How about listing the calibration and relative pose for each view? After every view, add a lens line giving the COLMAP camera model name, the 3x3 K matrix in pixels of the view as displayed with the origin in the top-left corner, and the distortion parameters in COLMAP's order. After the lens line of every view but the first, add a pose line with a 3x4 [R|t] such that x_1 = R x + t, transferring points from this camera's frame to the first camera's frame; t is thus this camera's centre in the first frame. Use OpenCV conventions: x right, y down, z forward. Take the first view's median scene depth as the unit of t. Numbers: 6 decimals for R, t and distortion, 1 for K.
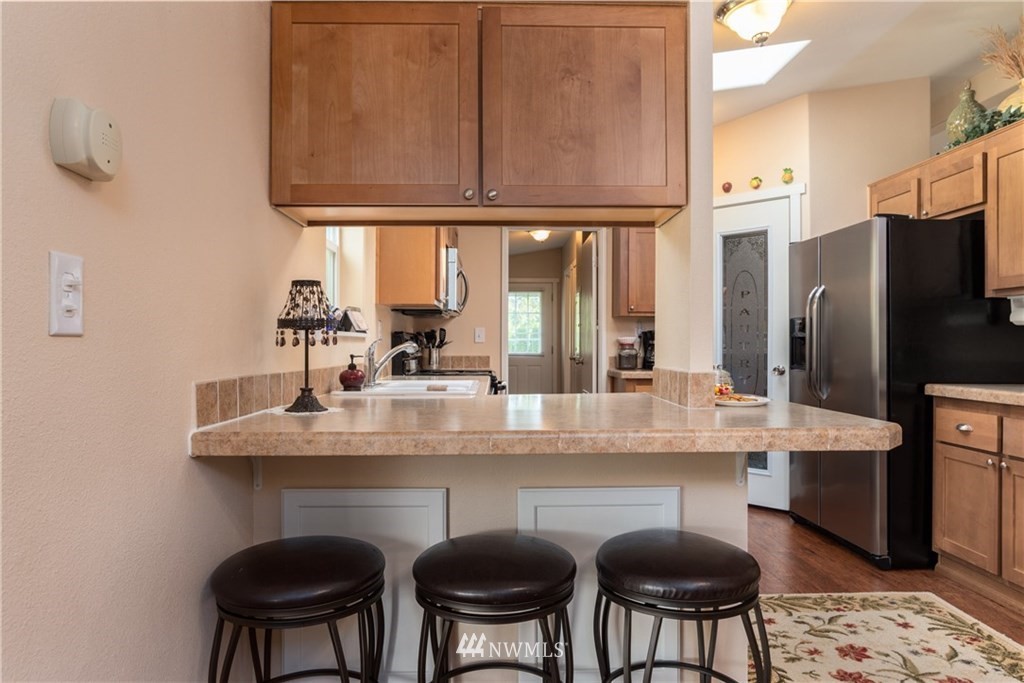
lens RADIAL K [[642.7, 0, 515.8], [0, 642.7, 344.3], [0, 0, 1]] dist [-0.003140, 0.002380]
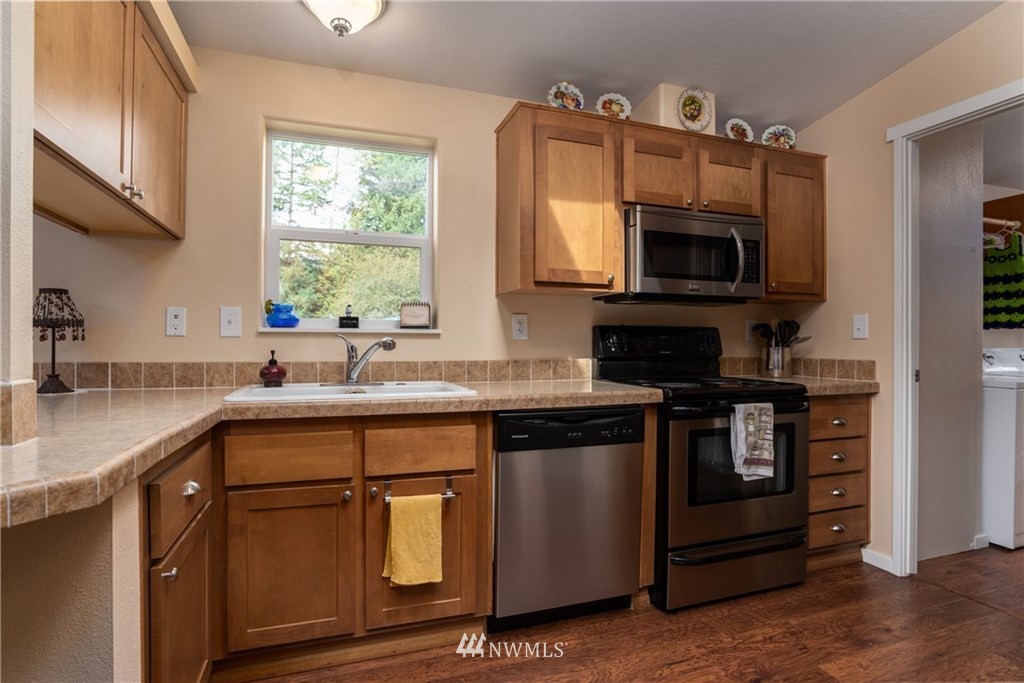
lens RADIAL K [[525.4, 0, 520.4], [0, 525.4, 341.6], [0, 0, 1]] dist [-0.066780, 0.031291]
pose [[0.311652, -0.000537, -0.950196, 0.672584], [-0.001519, 0.999998, -0.001064, 0.002653], [0.950195, 0.001775, 0.311651, 1.160159]]
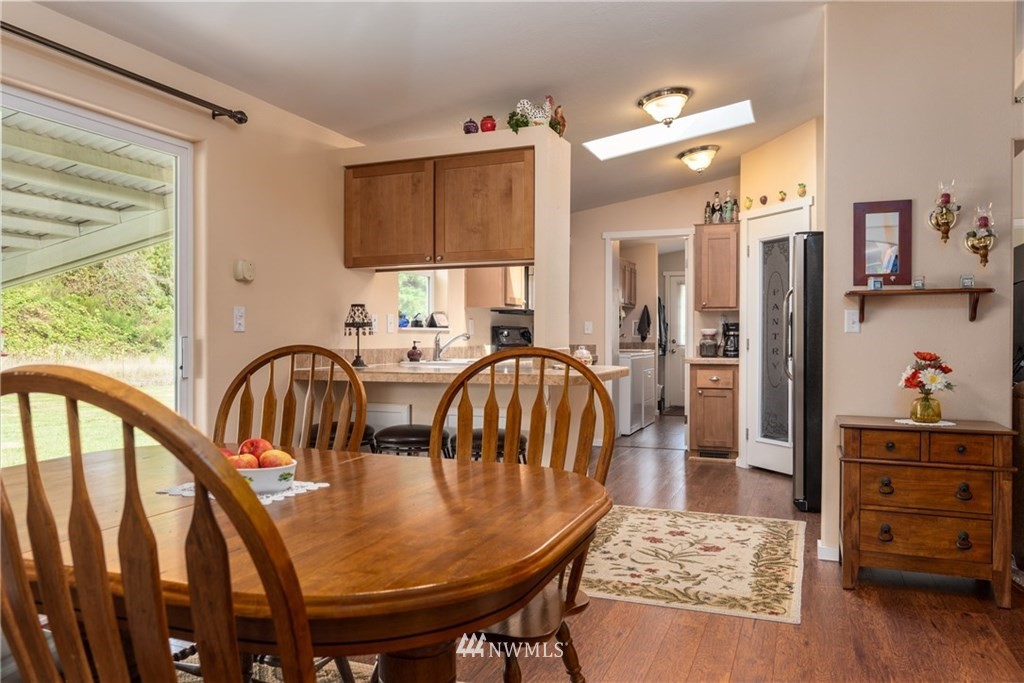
lens RADIAL K [[731.4, 0, 512.0], [0, 731.4, 341.5], [0, 0, 1]] dist [-0.010220, -0.001586]
pose [[0.915195, 0.002246, -0.403006, 0.803896], [0.000693, 0.999974, 0.007145, 0.003886], [0.403011, -0.006818, 0.915170, -0.713812]]
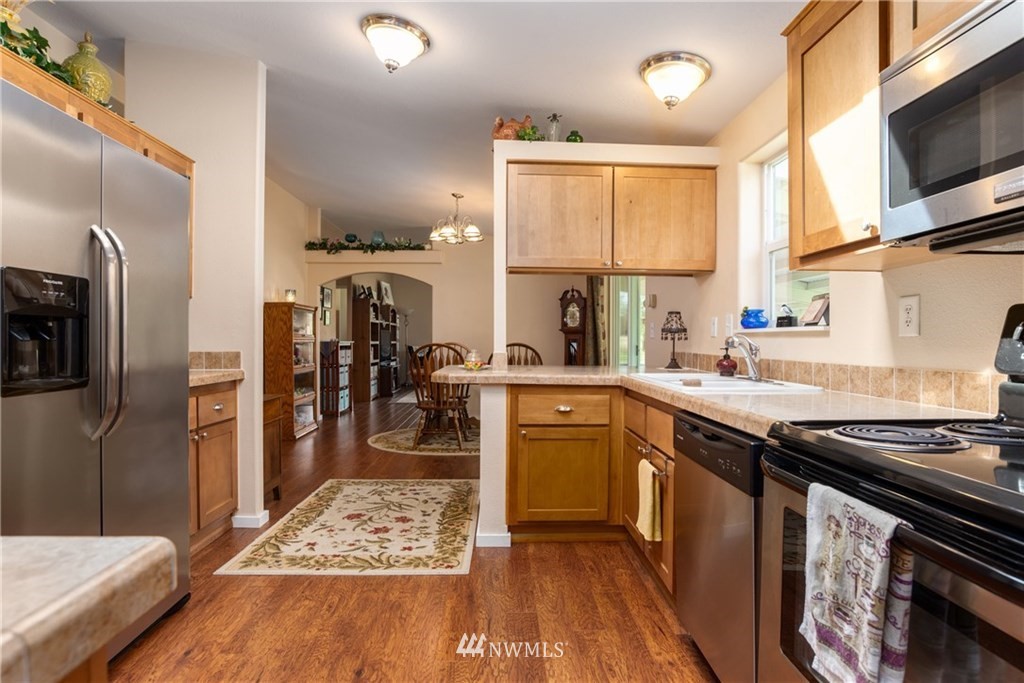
lens RADIAL K [[525.4, 0, 520.4], [0, 525.4, 341.6], [0, 0, 1]] dist [-0.066780, 0.031291]
pose [[-0.999852, -0.005673, -0.016251, 0.186493], [-0.005698, 0.999983, 0.001543, 0.005545], [0.016242, 0.001635, -0.999867, 2.123304]]
